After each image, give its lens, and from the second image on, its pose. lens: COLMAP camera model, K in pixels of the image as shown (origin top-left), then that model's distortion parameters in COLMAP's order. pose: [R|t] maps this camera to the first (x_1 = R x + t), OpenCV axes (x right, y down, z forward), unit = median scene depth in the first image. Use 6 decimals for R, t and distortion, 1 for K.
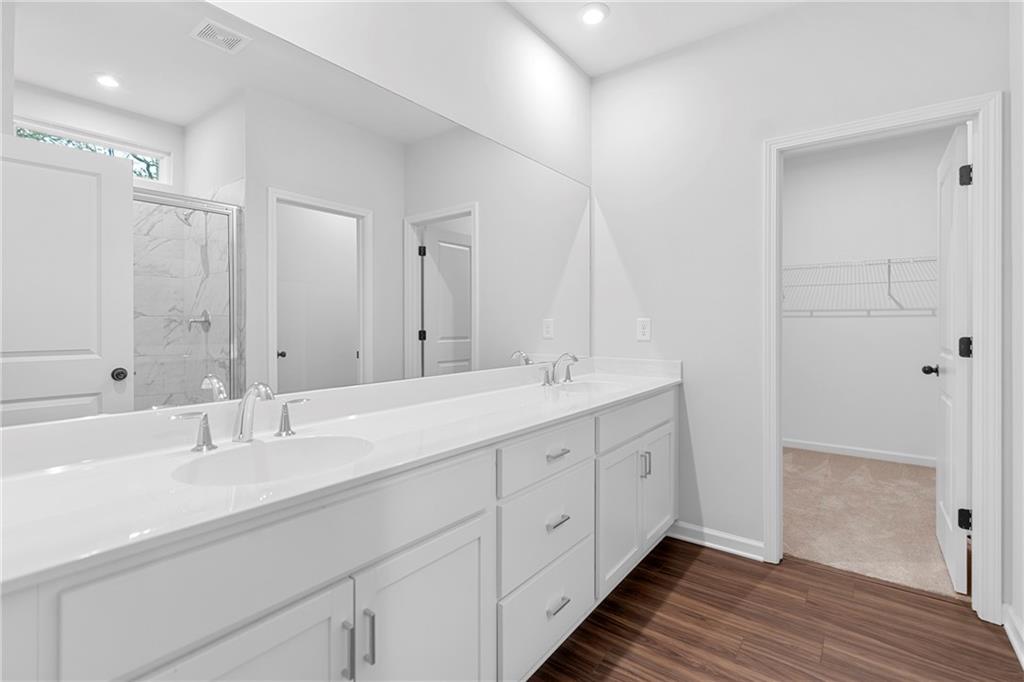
lens RADIAL K [[462.0, 0, 516.2], [0, 462.0, 330.3], [0, 0, 1]] dist [-0.003607, 0.000611]
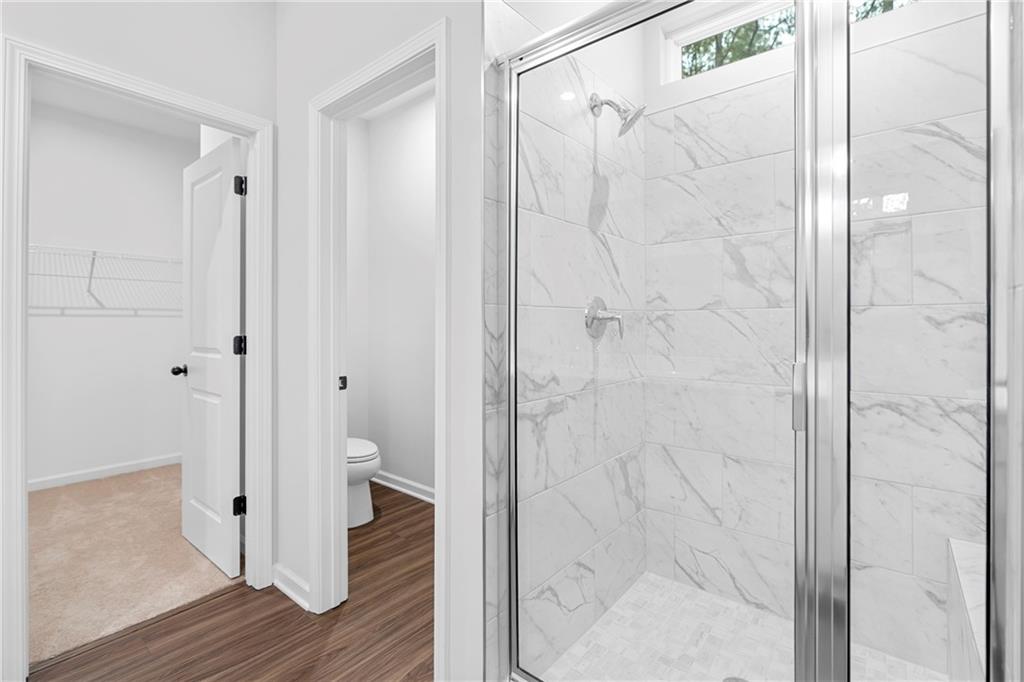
lens RADIAL K [[464.2, 0, 512.1], [0, 464.2, 320.0], [0, 0, 1]] dist [0.003192, -0.000091]
pose [[0.057934, 0.002935, 0.998316, -0.060991], [0.019380, 0.999804, -0.004064, -0.005488], [-0.998132, 0.019583, 0.057866, 0.246067]]
